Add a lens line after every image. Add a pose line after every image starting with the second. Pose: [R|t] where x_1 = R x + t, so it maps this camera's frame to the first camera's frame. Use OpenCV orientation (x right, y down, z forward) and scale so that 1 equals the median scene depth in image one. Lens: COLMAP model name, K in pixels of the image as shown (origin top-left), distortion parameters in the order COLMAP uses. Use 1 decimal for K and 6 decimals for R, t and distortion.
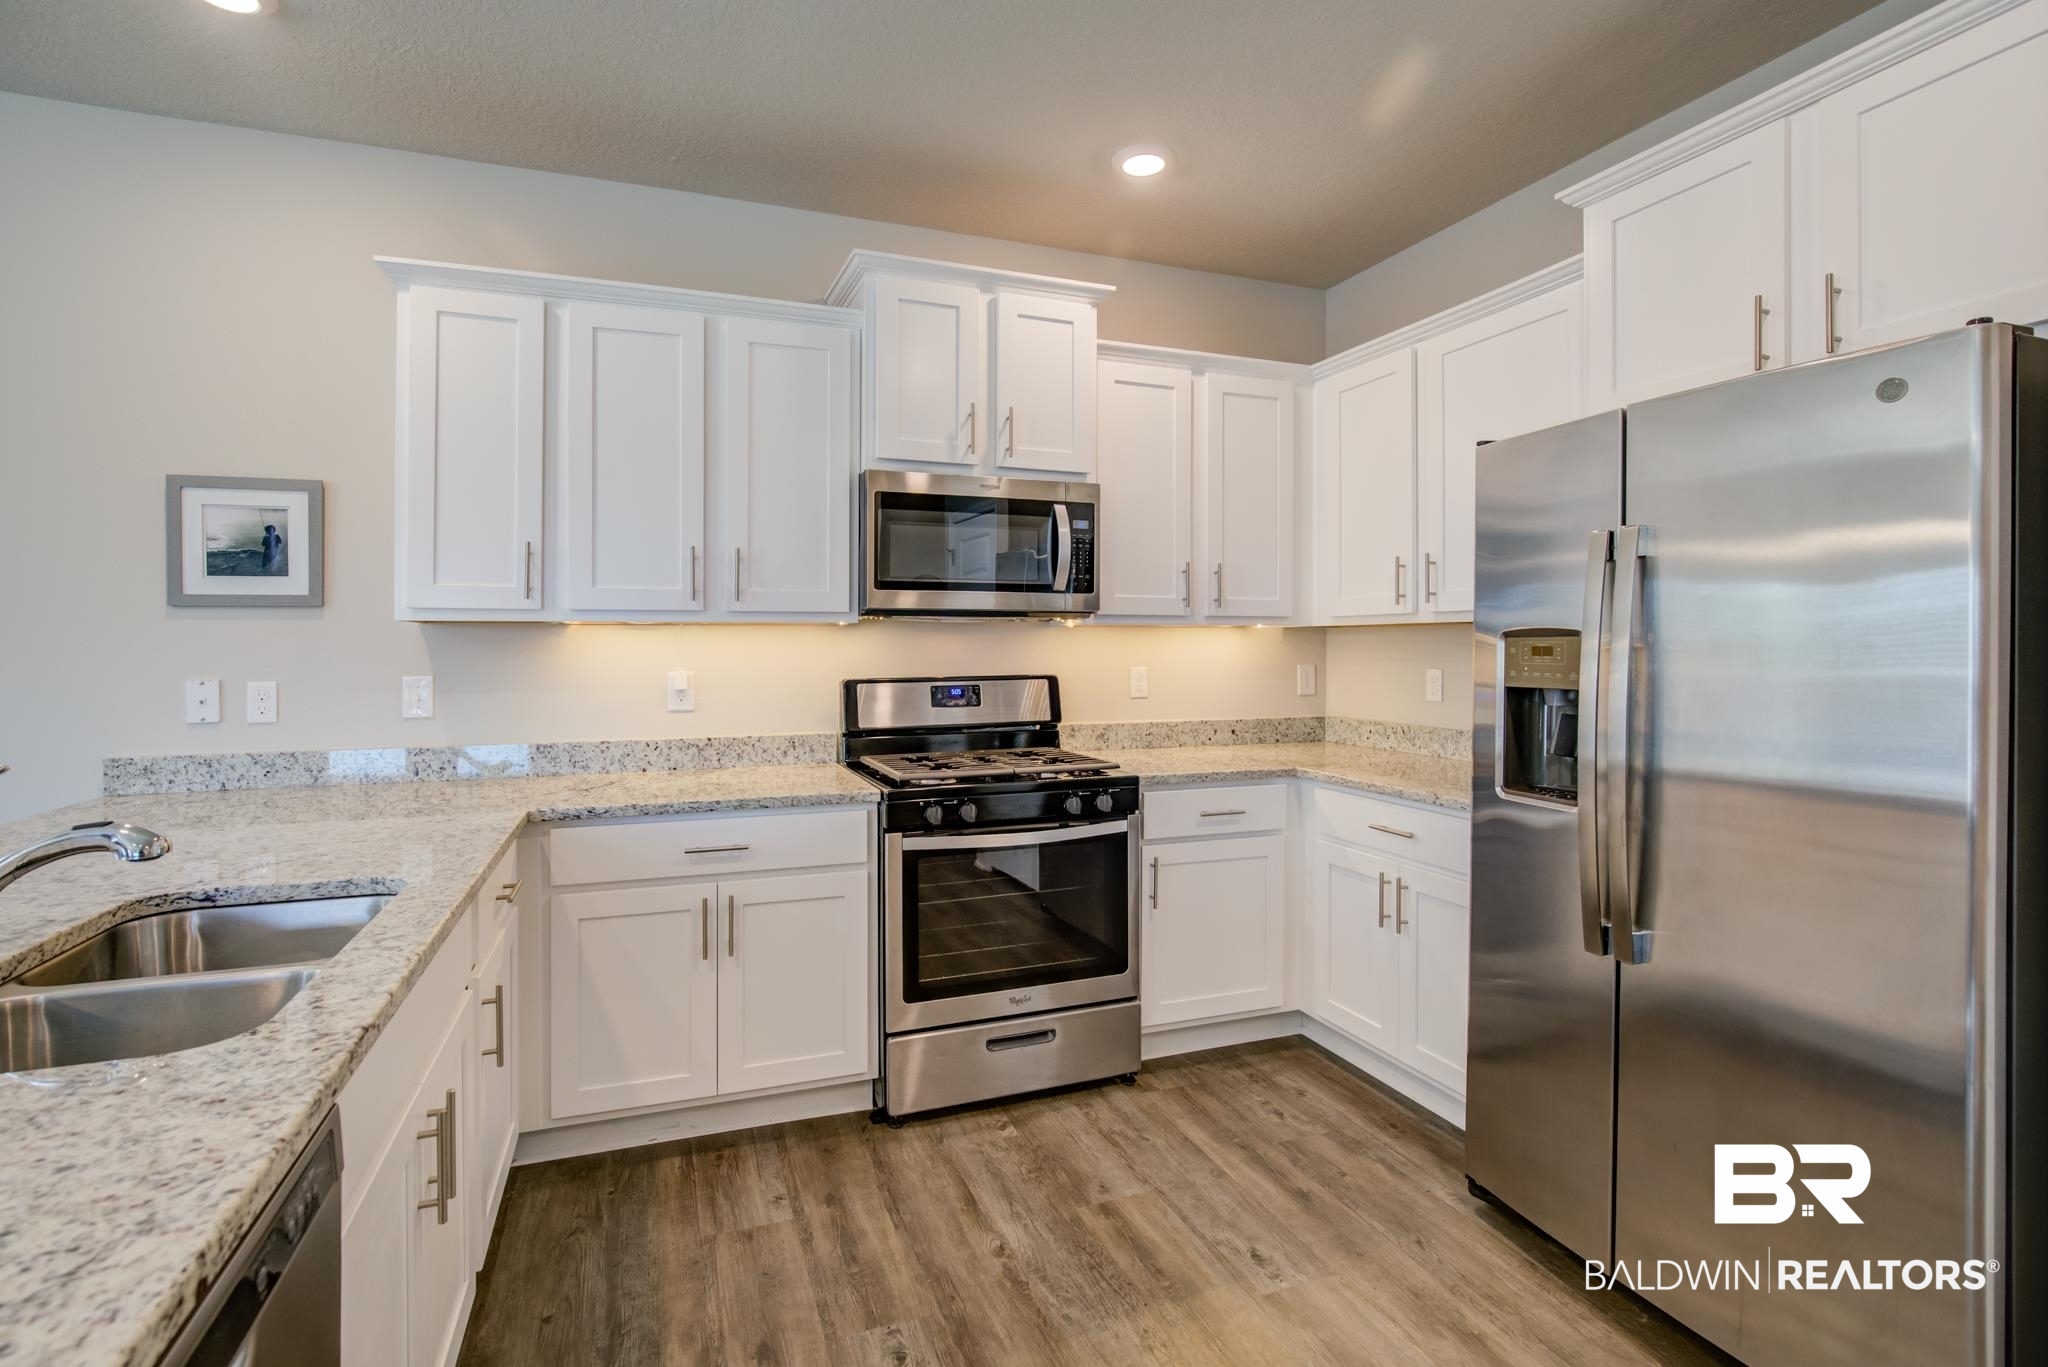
lens RADIAL K [[917.0, 0, 989.8], [0, 917.0, 653.3], [0, 0, 1]] dist [-0.017841, 0.005047]
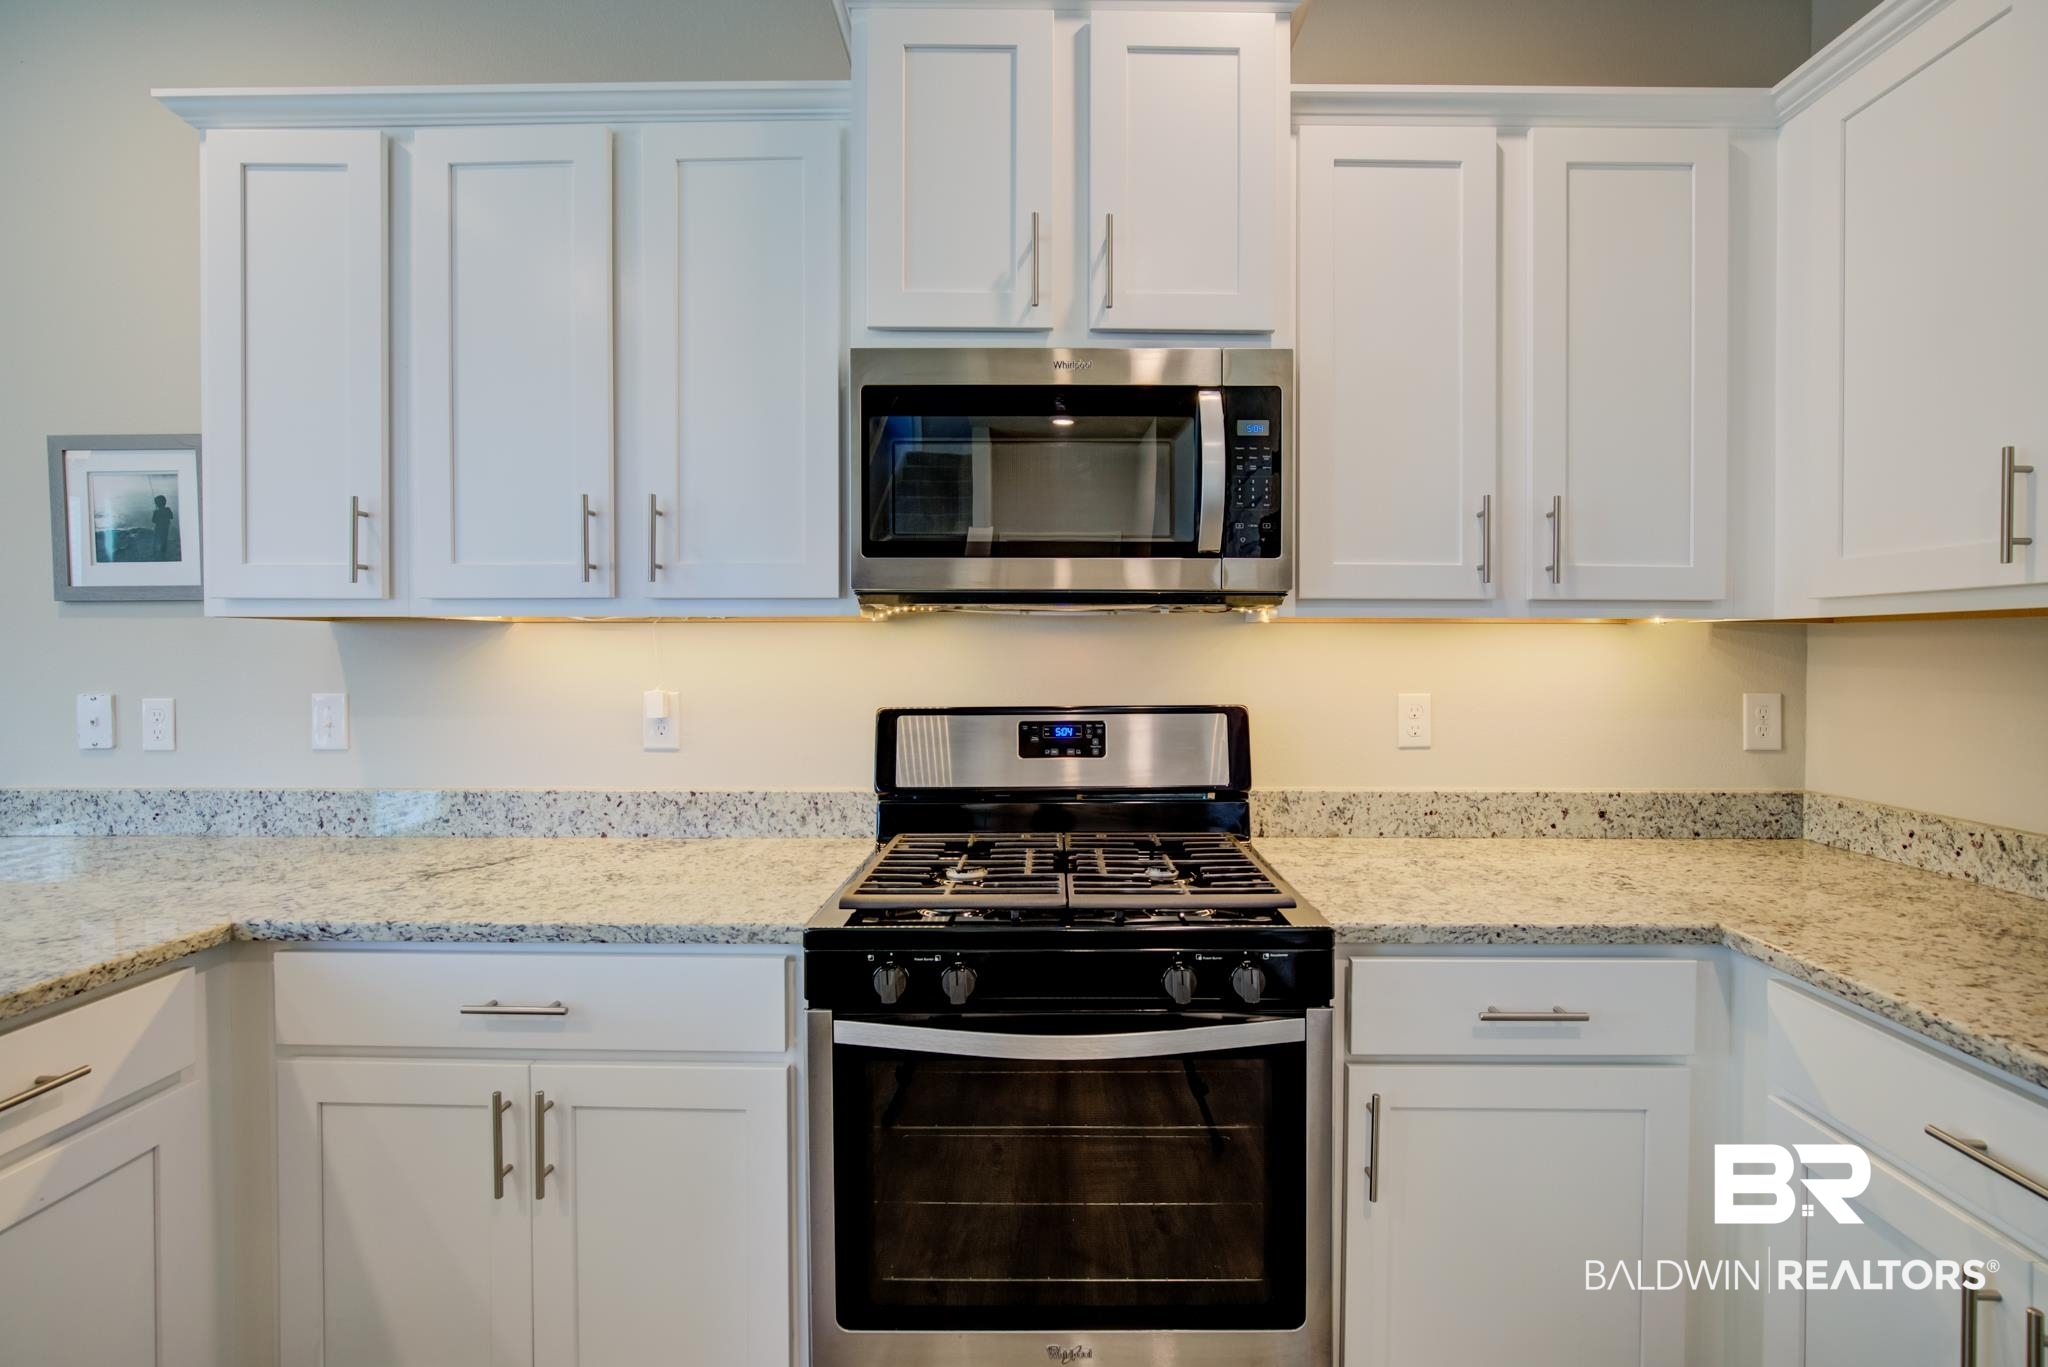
lens RADIAL K [[917.0, 0, 1078.0], [0, 917.0, 660.0], [0, 0, 1]] dist [-0.017841, 0.005047]
pose [[0.945950, 0.006901, -0.324238, 0.188710], [-0.006480, 0.999976, 0.002379, -0.007377], [0.324247, -0.000149, 0.945972, 0.496841]]
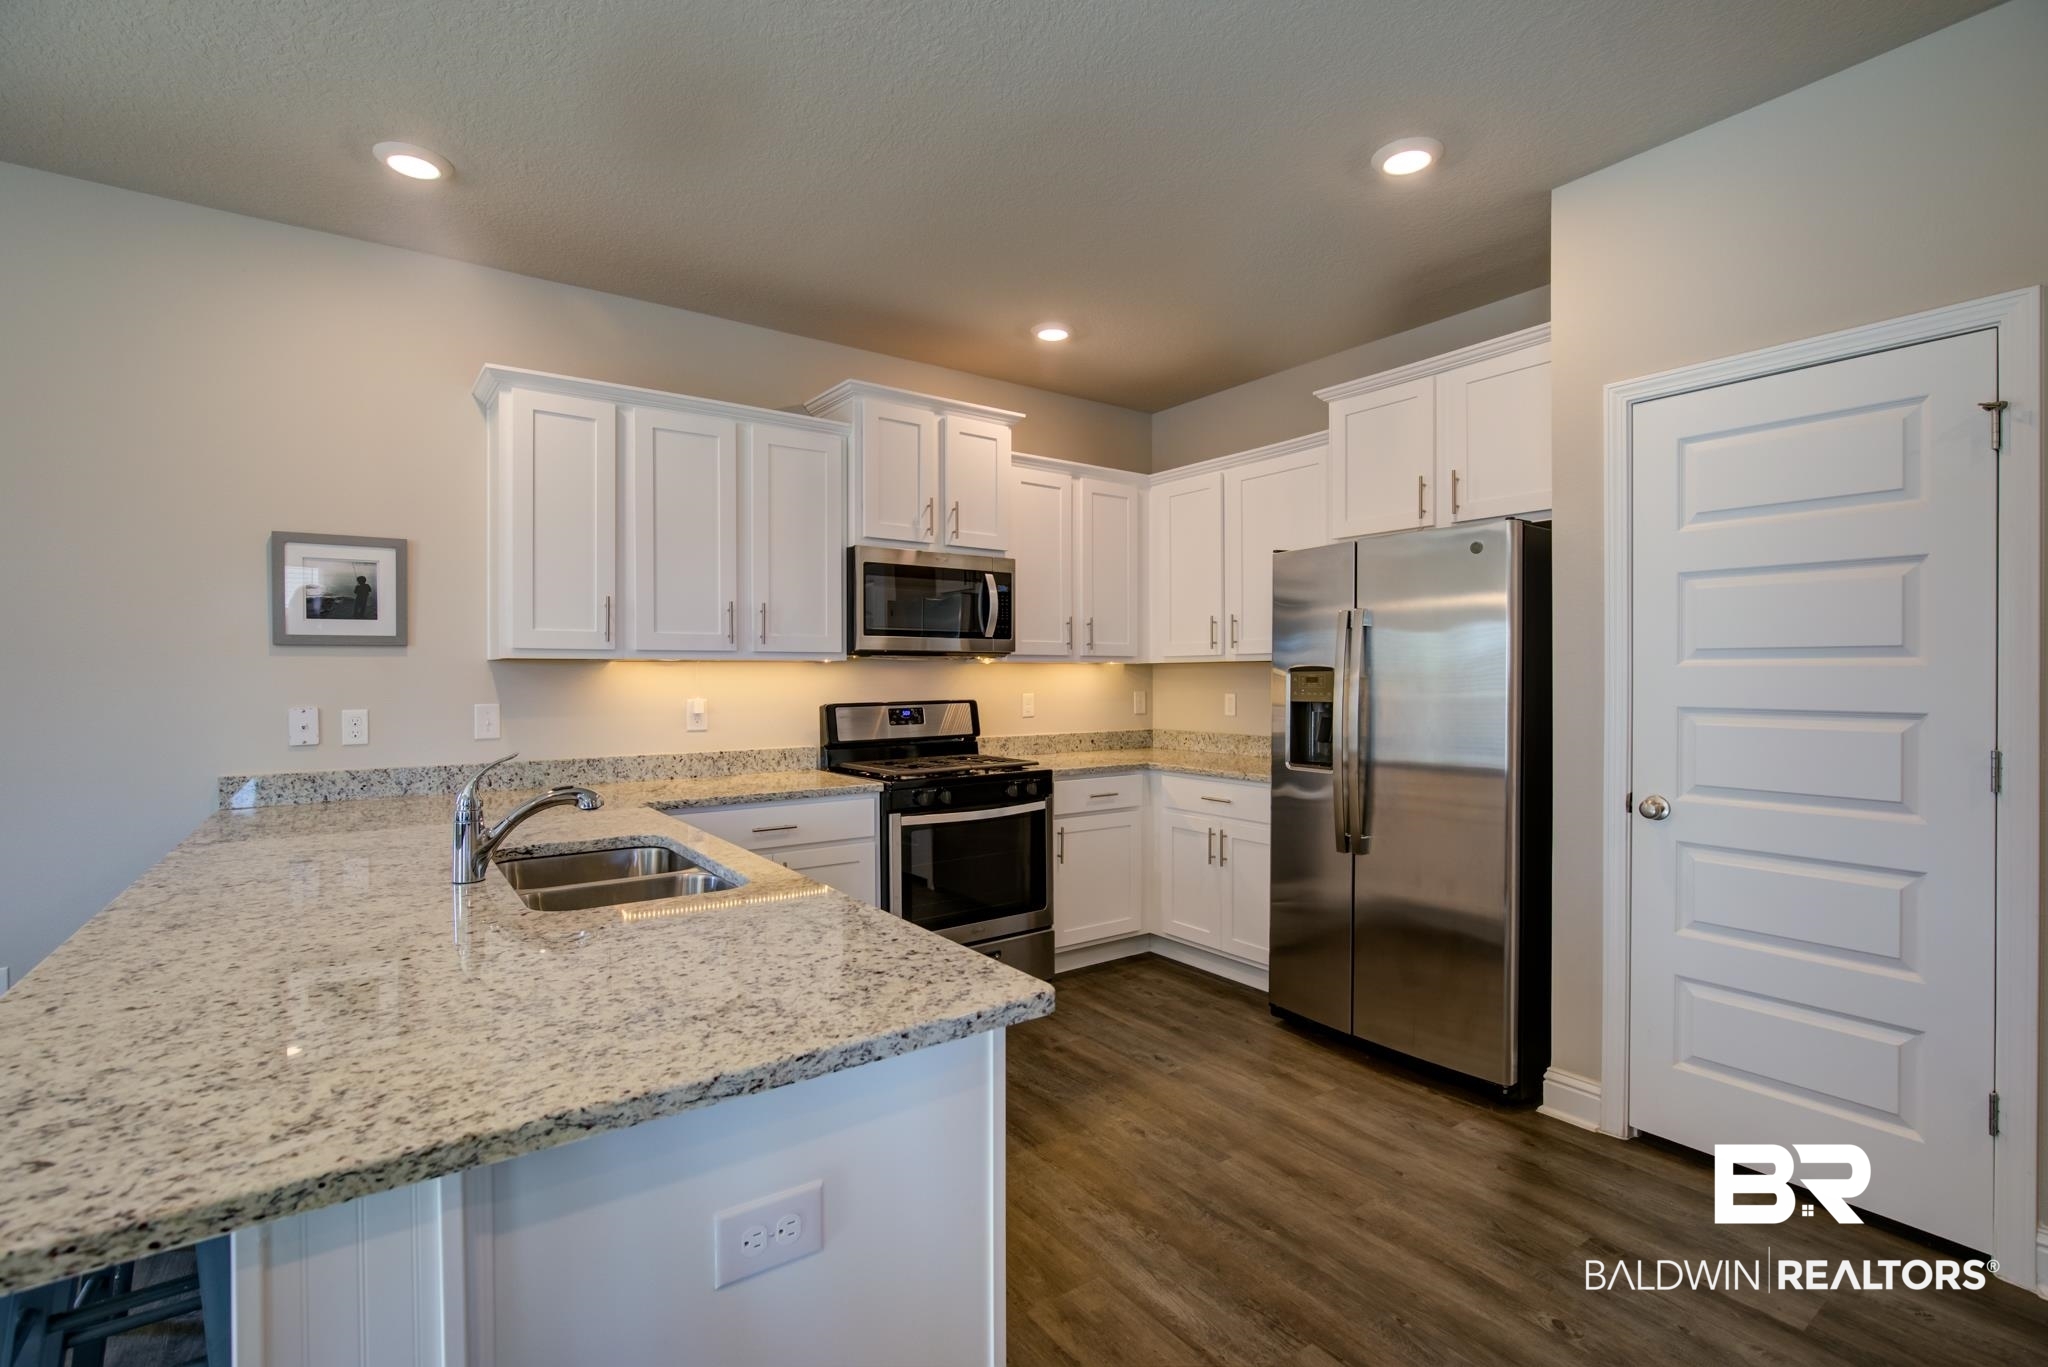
lens RADIAL K [[917.0, 0, 1015.4], [0, 917.0, 696.7], [0, 0, 1]] dist [-0.017841, 0.005047]
pose [[0.959189, -0.007613, 0.282665, -0.292014], [0.004467, 0.999921, 0.011774, 0.004404], [-0.282732, -0.010031, 0.959147, -0.342243]]
